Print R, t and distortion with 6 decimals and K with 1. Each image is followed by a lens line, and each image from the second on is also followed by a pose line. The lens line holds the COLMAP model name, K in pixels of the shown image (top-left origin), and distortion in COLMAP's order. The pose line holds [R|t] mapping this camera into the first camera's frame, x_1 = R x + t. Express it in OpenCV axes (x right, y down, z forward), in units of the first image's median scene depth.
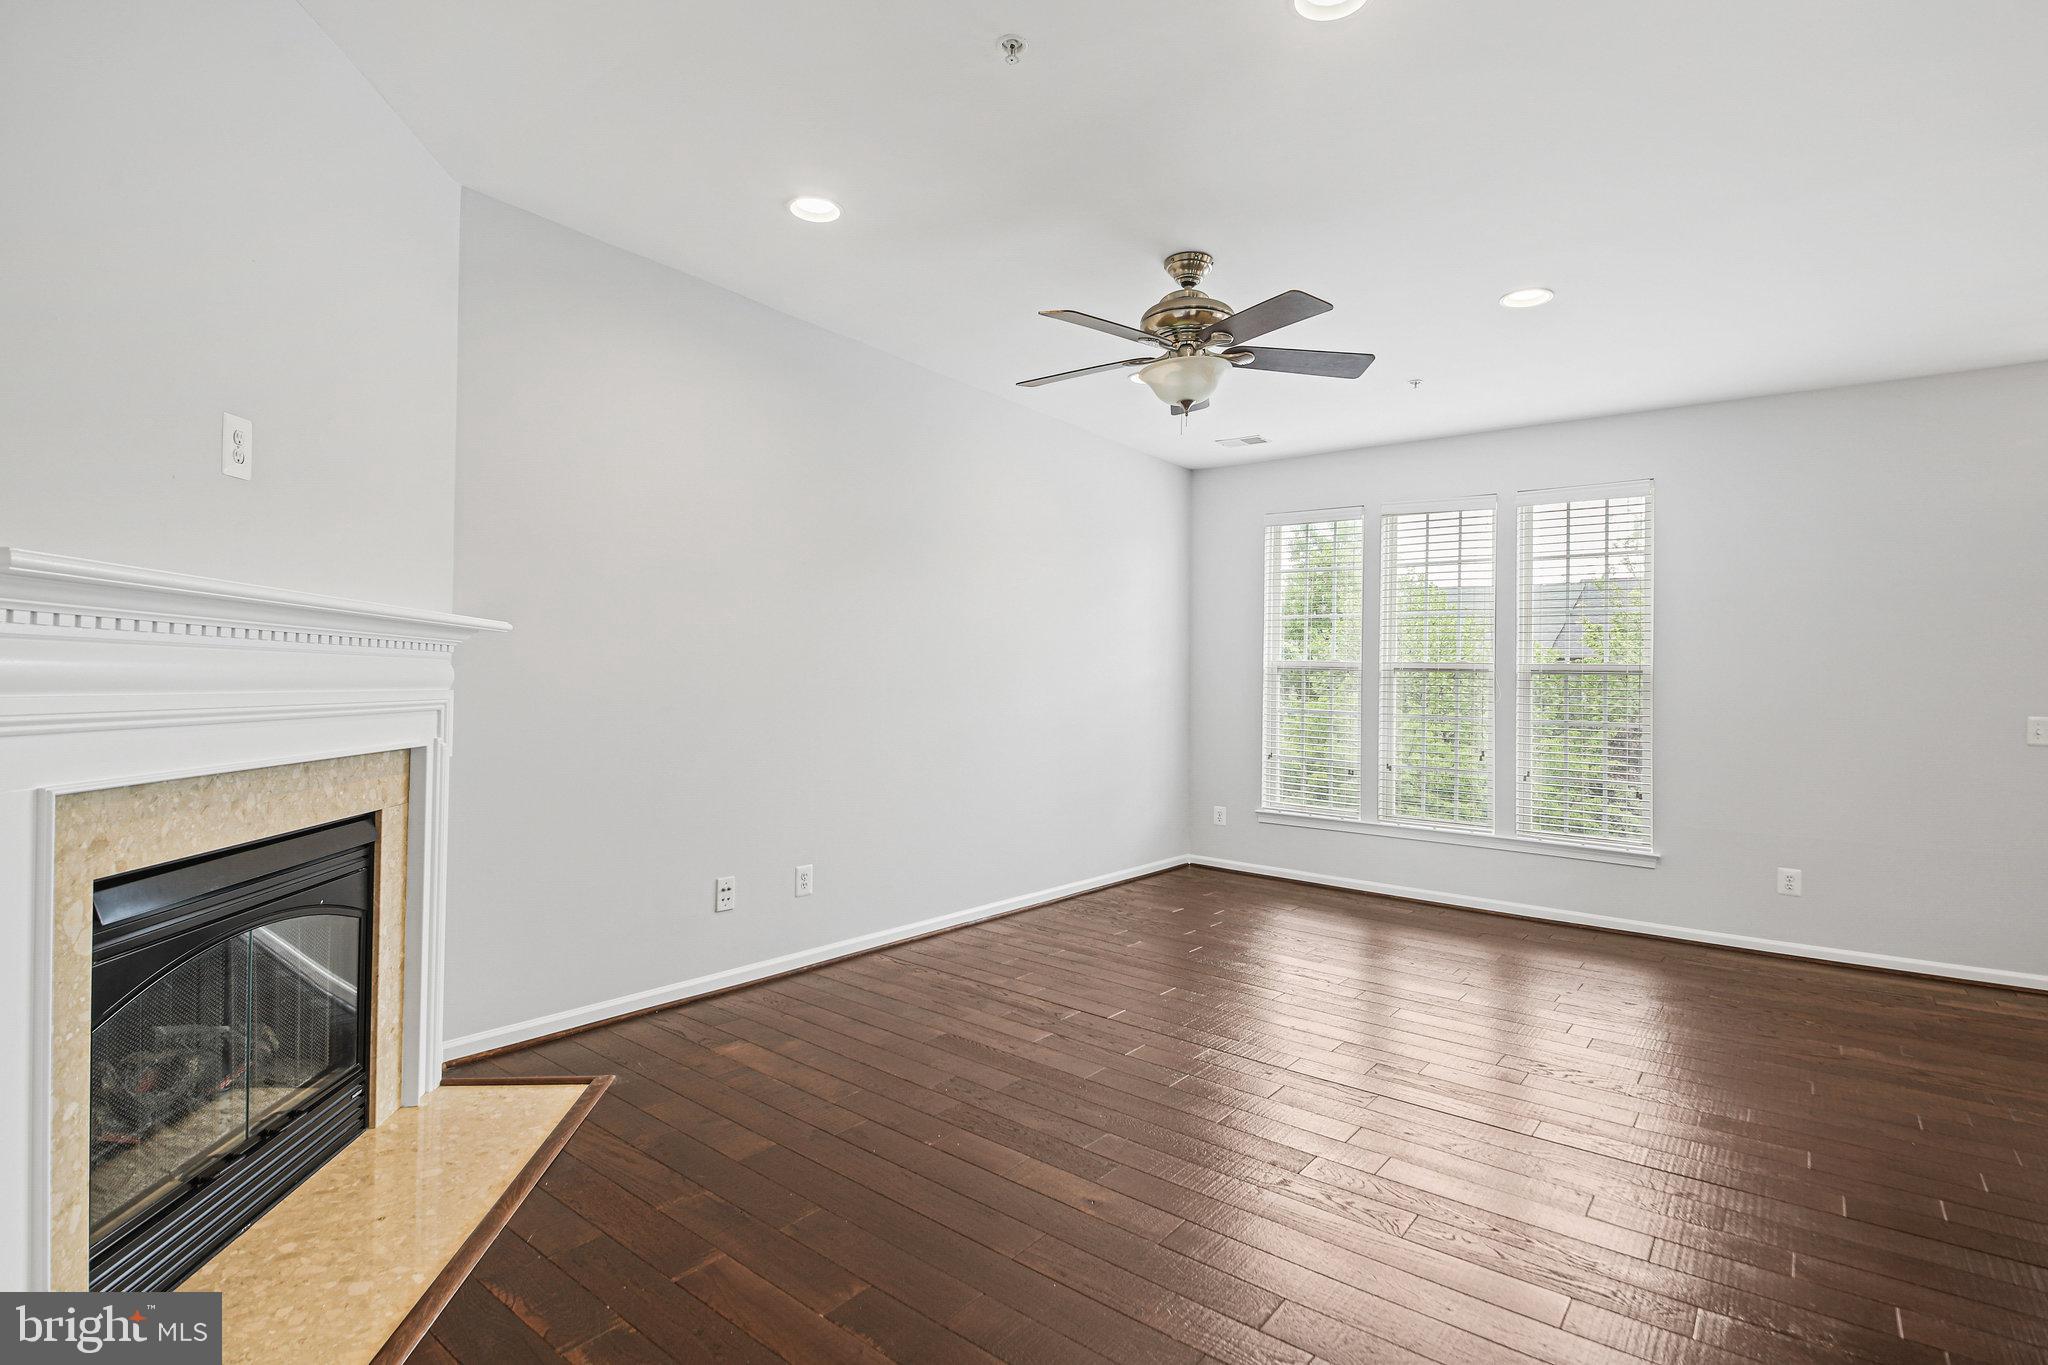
lens RADIAL K [[968.1, 0, 1005.8], [0, 968.1, 671.1], [0, 0, 1]] dist [0.021730, -0.019816]
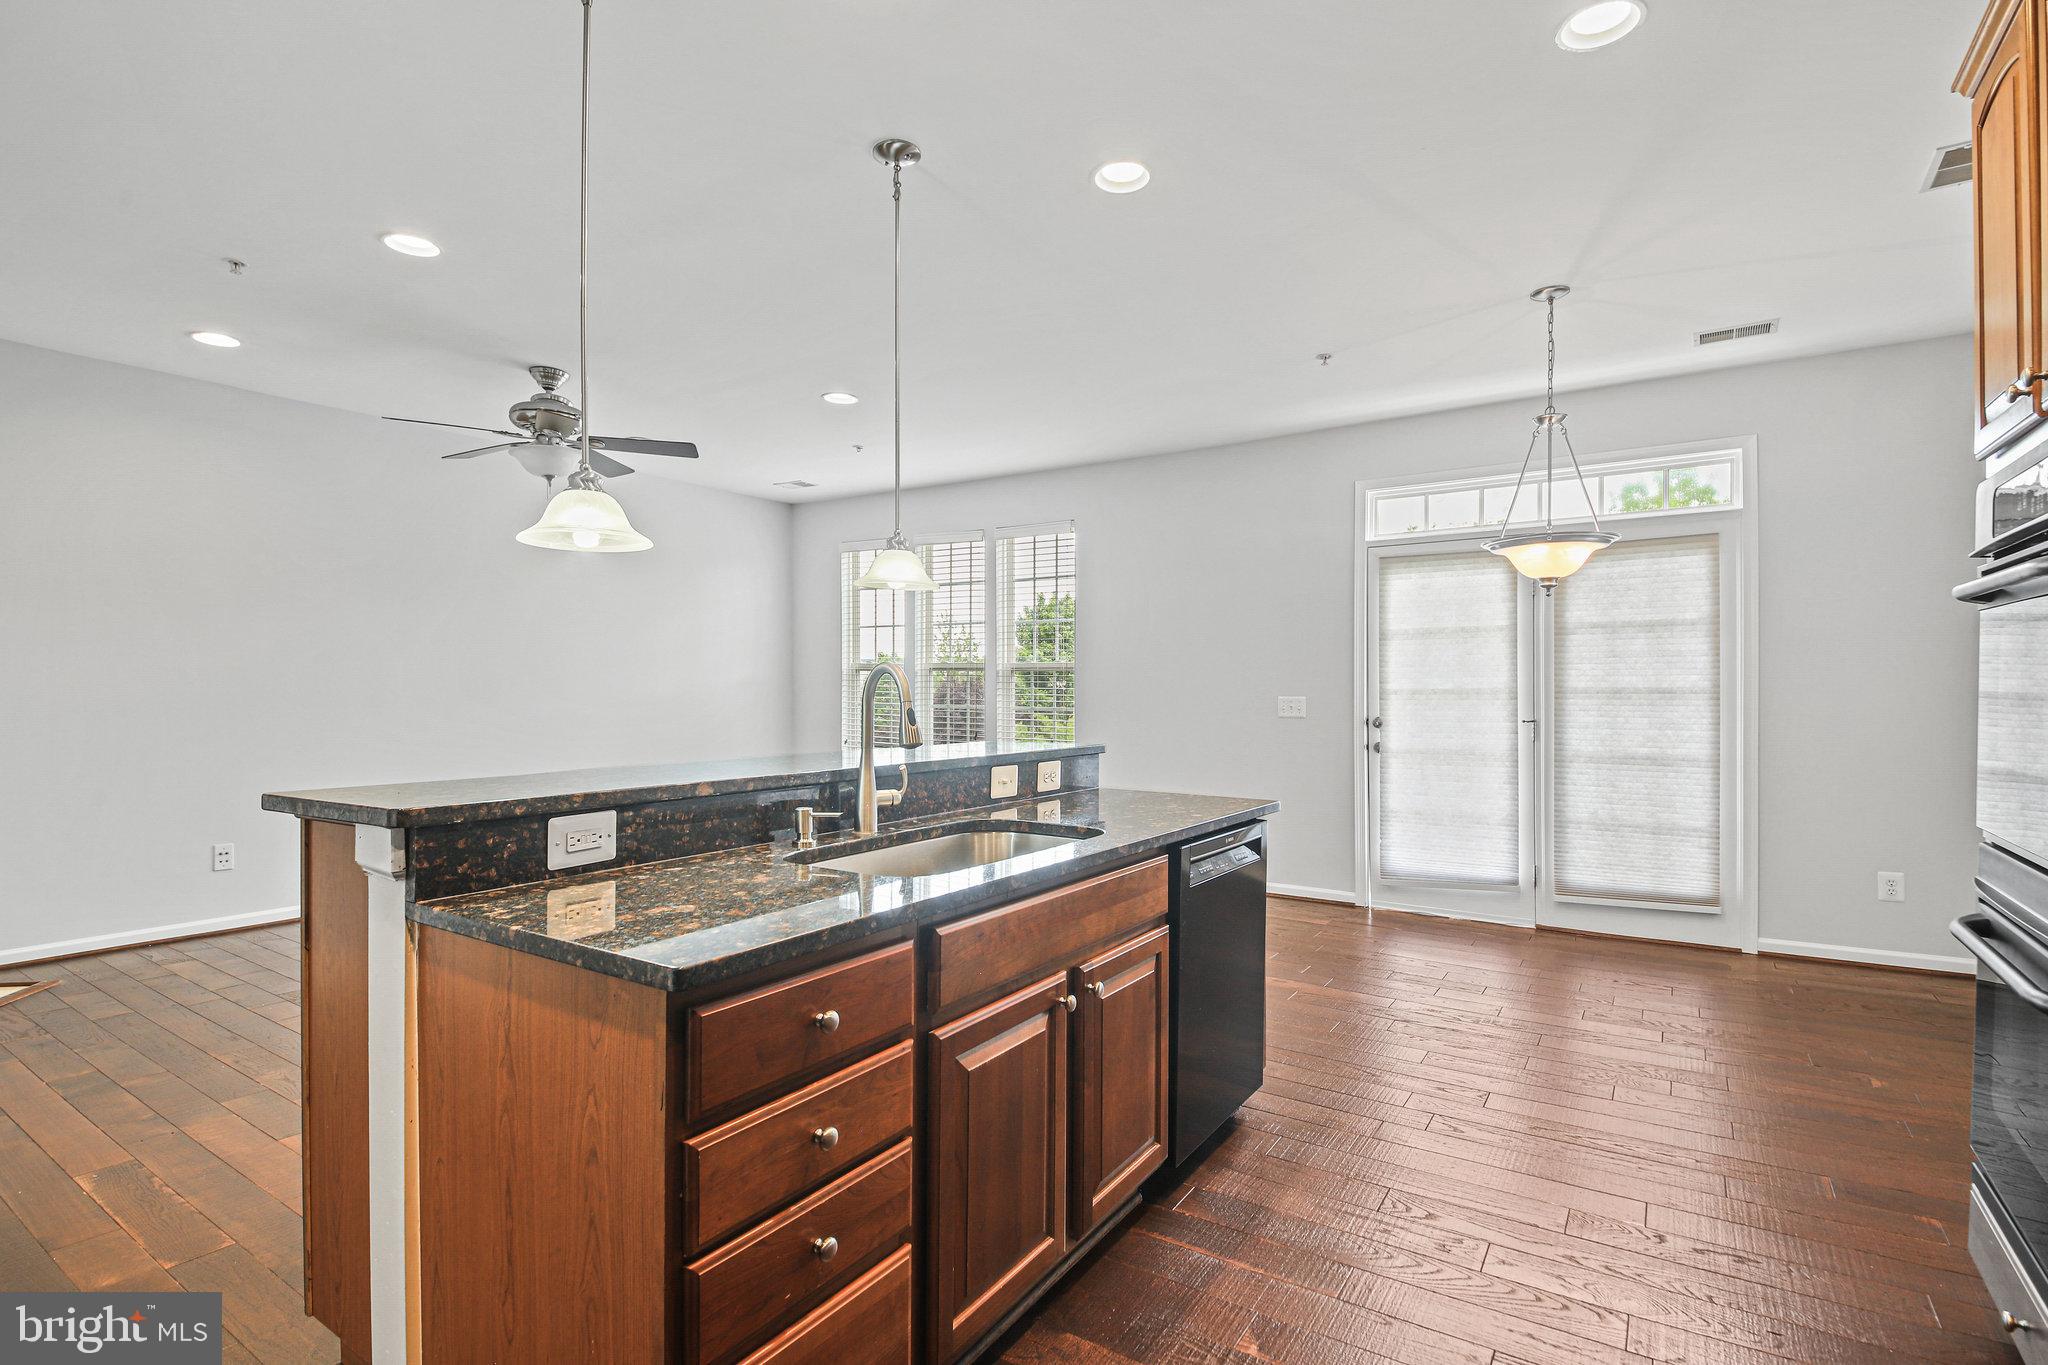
lens RADIAL K [[968.1, 0, 1039.0], [0, 968.1, 688.5], [0, 0, 1]] dist [0.021730, -0.019816]
pose [[0.994872, -0.019437, 0.099260, 0.494206], [0.017467, 0.999633, 0.020686, -0.000367], [-0.099626, -0.018846, 0.994847, -0.285786]]
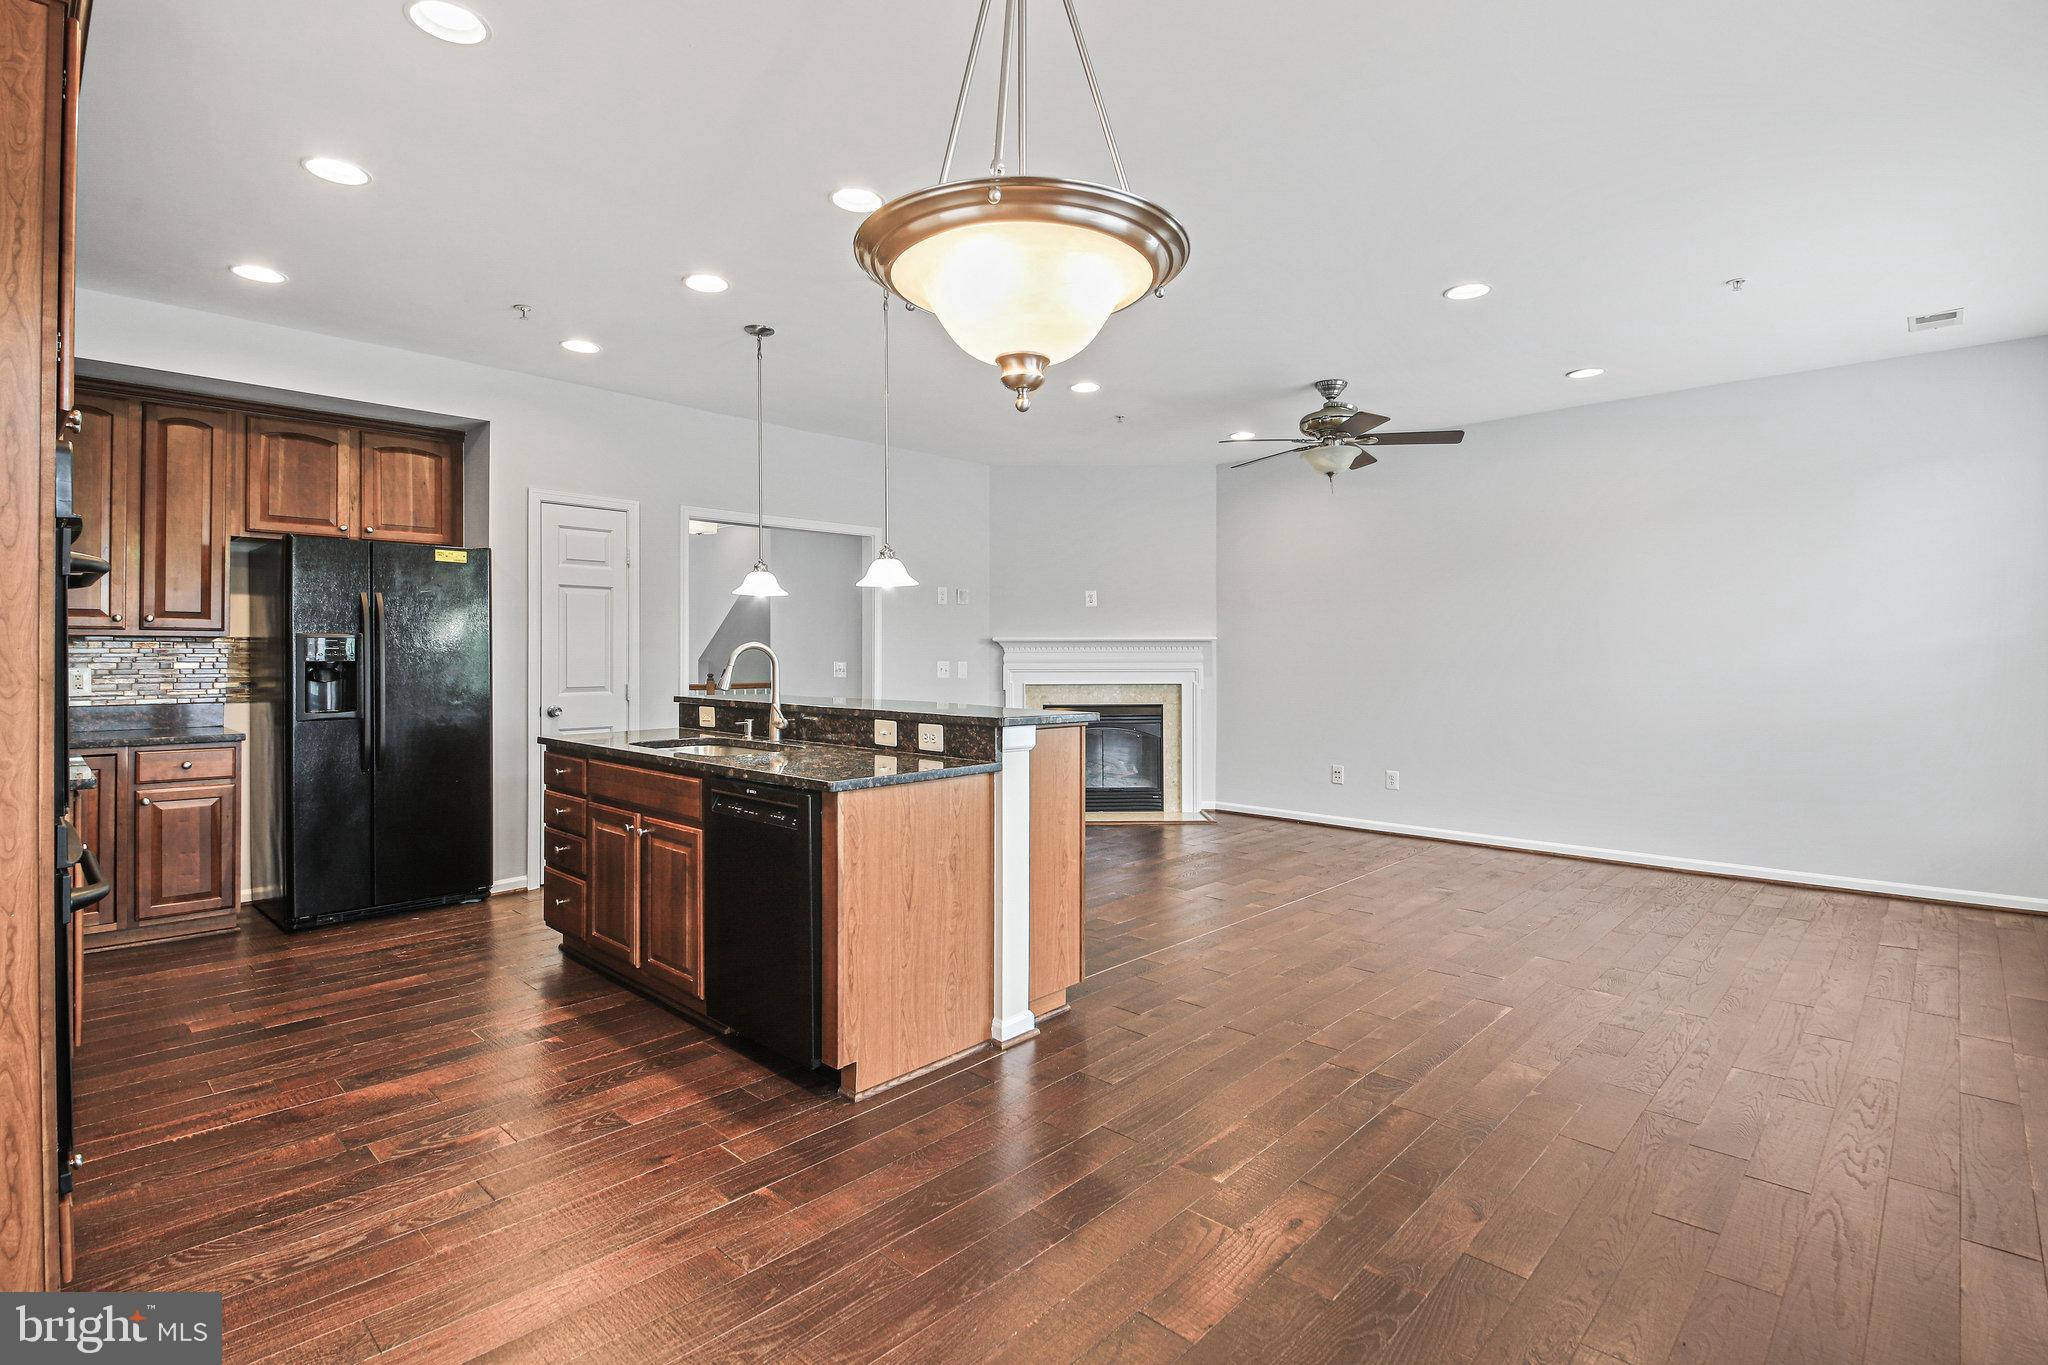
lens RADIAL K [[968.1, 0, 1015.0], [0, 968.1, 642.5], [0, 0, 1]] dist [0.021730, -0.019816]
pose [[-0.088298, -0.033670, -0.995525, 1.209094], [0.018019, 0.999211, -0.035393, 0.026975], [0.995931, -0.021063, -0.087622, 0.424133]]
